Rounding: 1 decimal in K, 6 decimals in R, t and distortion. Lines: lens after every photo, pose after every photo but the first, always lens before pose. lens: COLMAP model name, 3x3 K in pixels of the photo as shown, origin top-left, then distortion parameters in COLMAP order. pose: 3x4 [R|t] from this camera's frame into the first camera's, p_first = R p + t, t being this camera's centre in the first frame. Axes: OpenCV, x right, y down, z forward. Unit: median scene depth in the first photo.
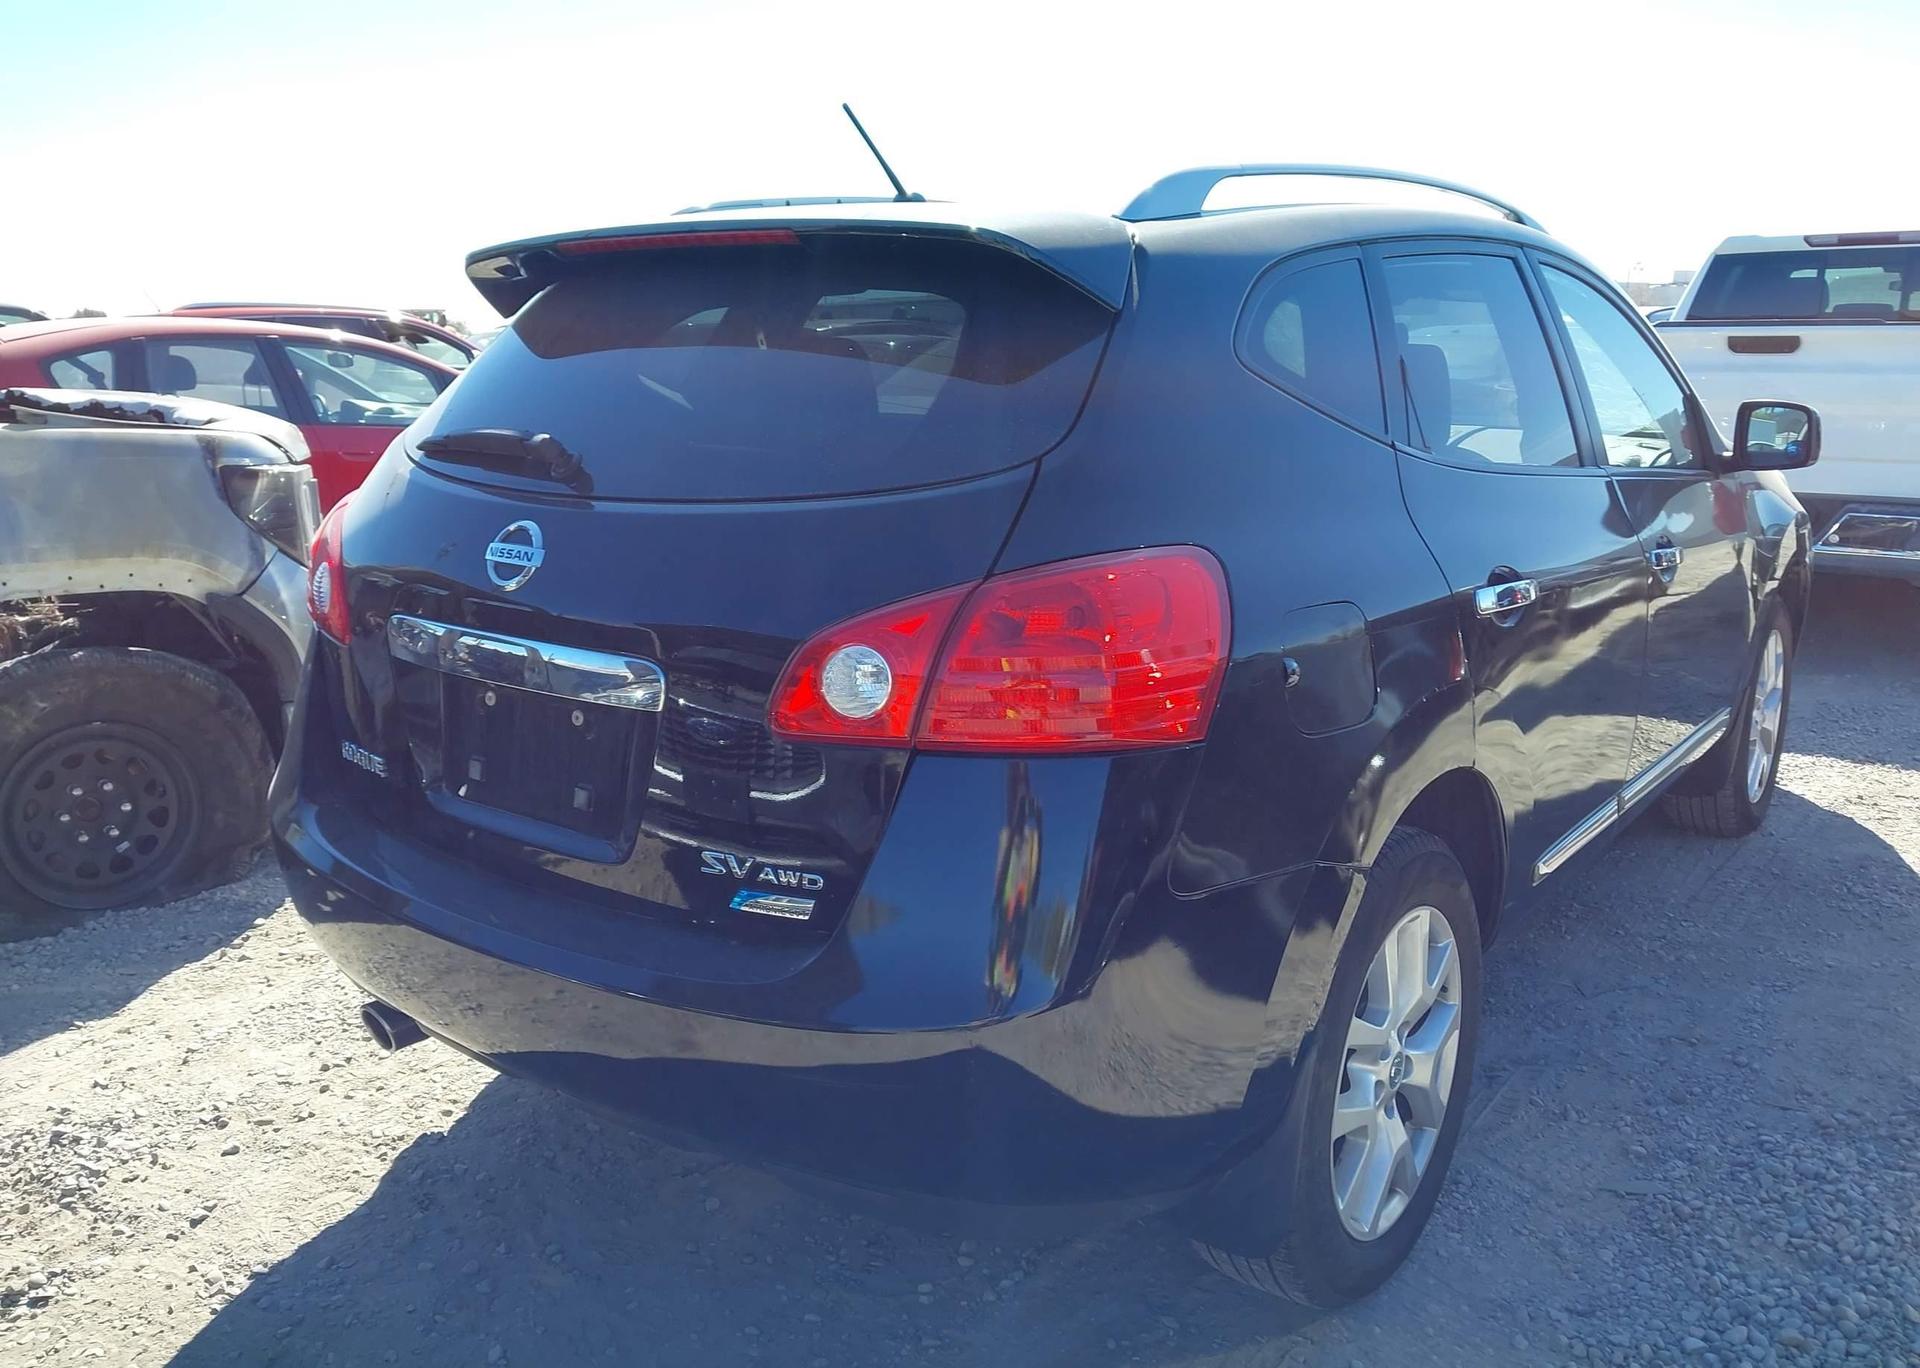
lens RADIAL K [[1561.7, 0, 959.0], [0, 1561.7, 682.2], [0, 0, 1]] dist [0.019899, -0.015637]
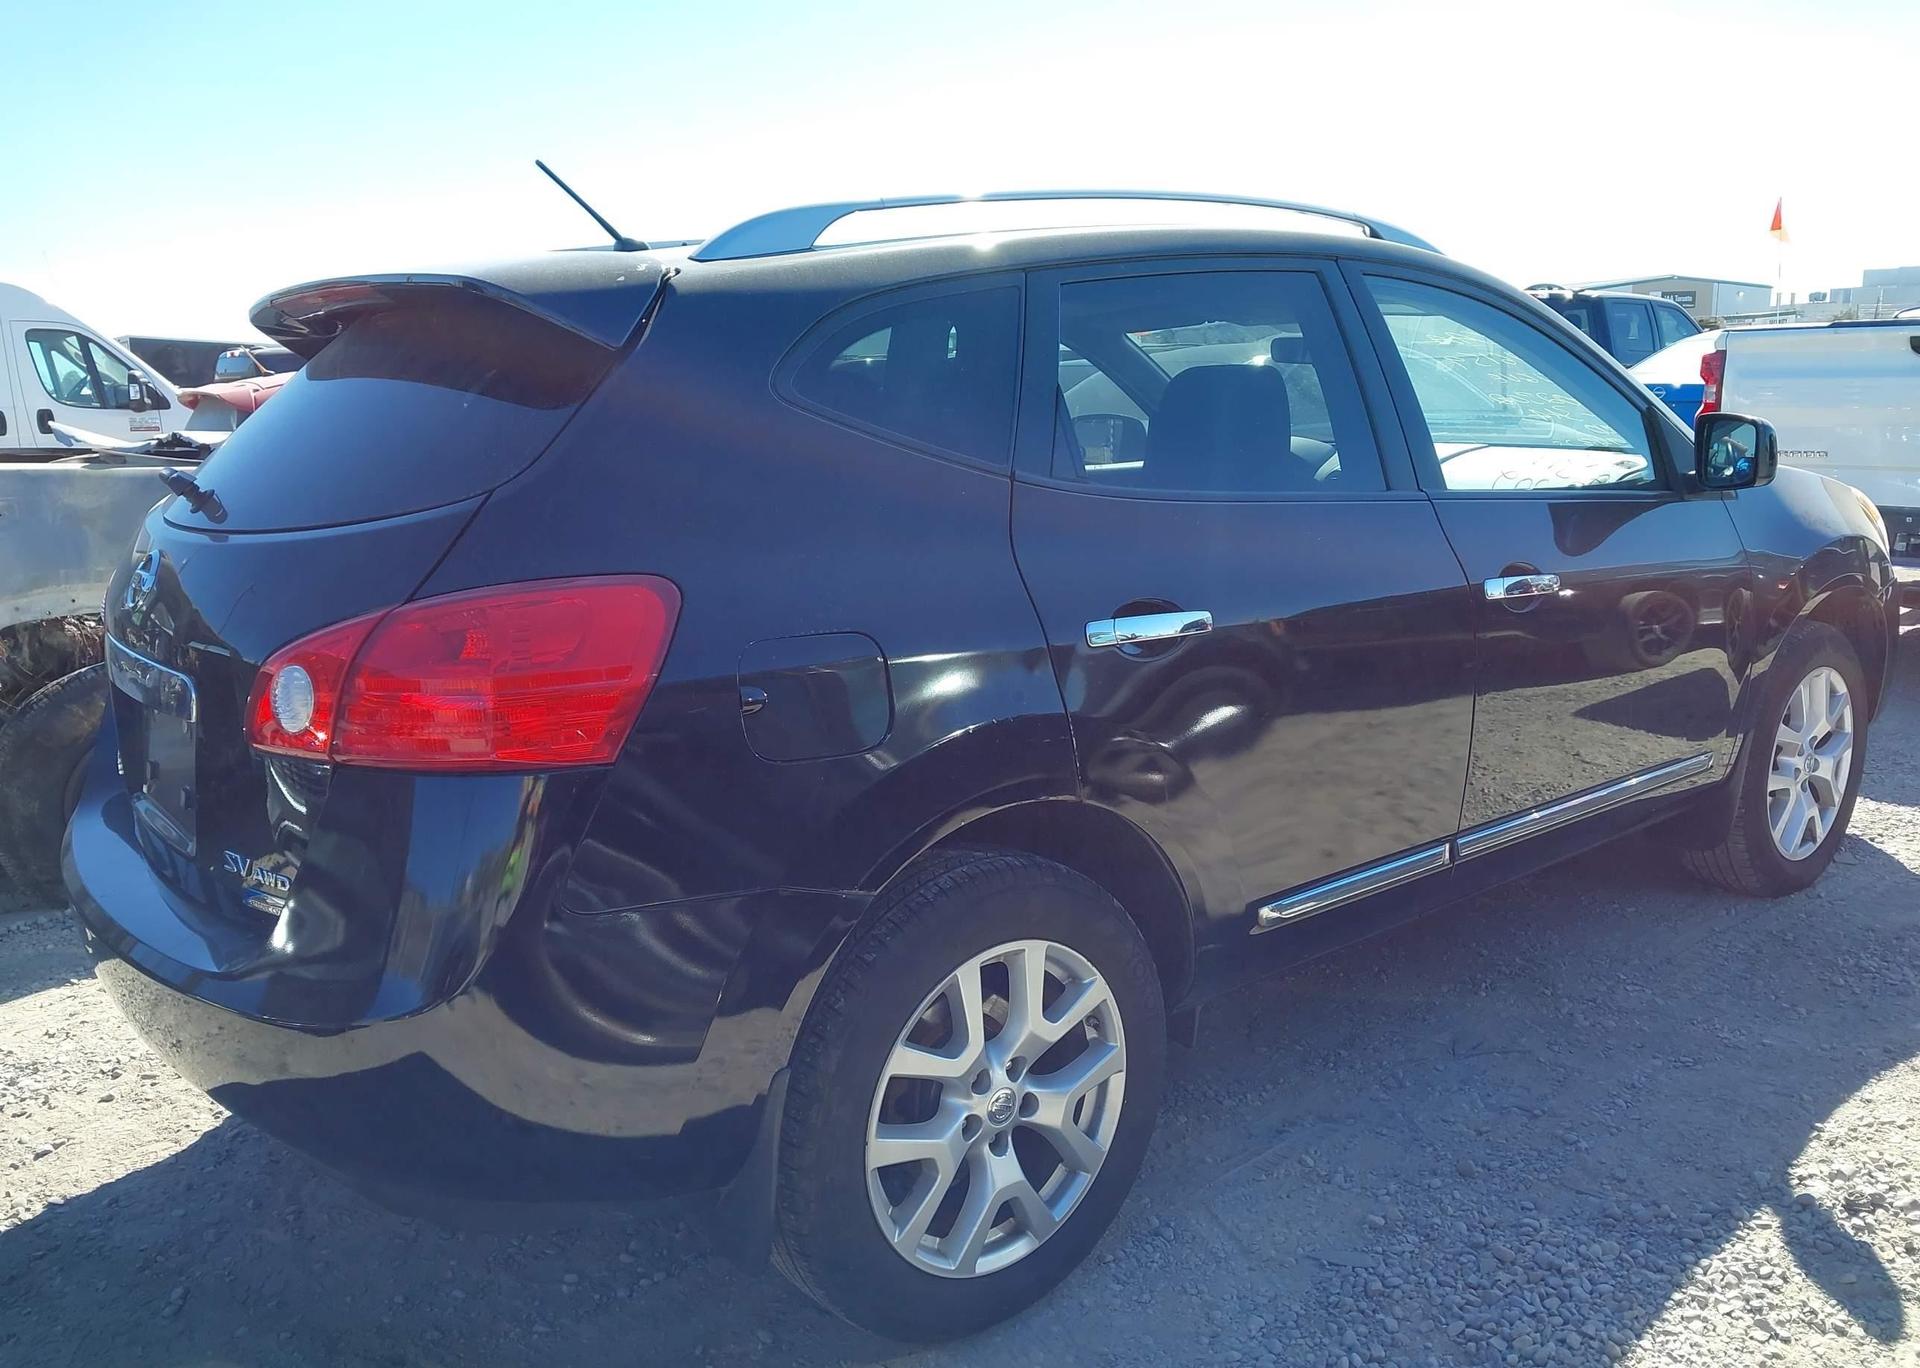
lens RADIAL K [[1561.7, 0, 955.6], [0, 1561.7, 674.3], [0, 0, 1]] dist [0.019899, -0.015637]
pose [[0.971940, 0.018829, -0.234474, 0.421483], [-0.023177, 0.999606, -0.015801, -0.006403], [0.234084, 0.020792, 0.971994, 0.029276]]
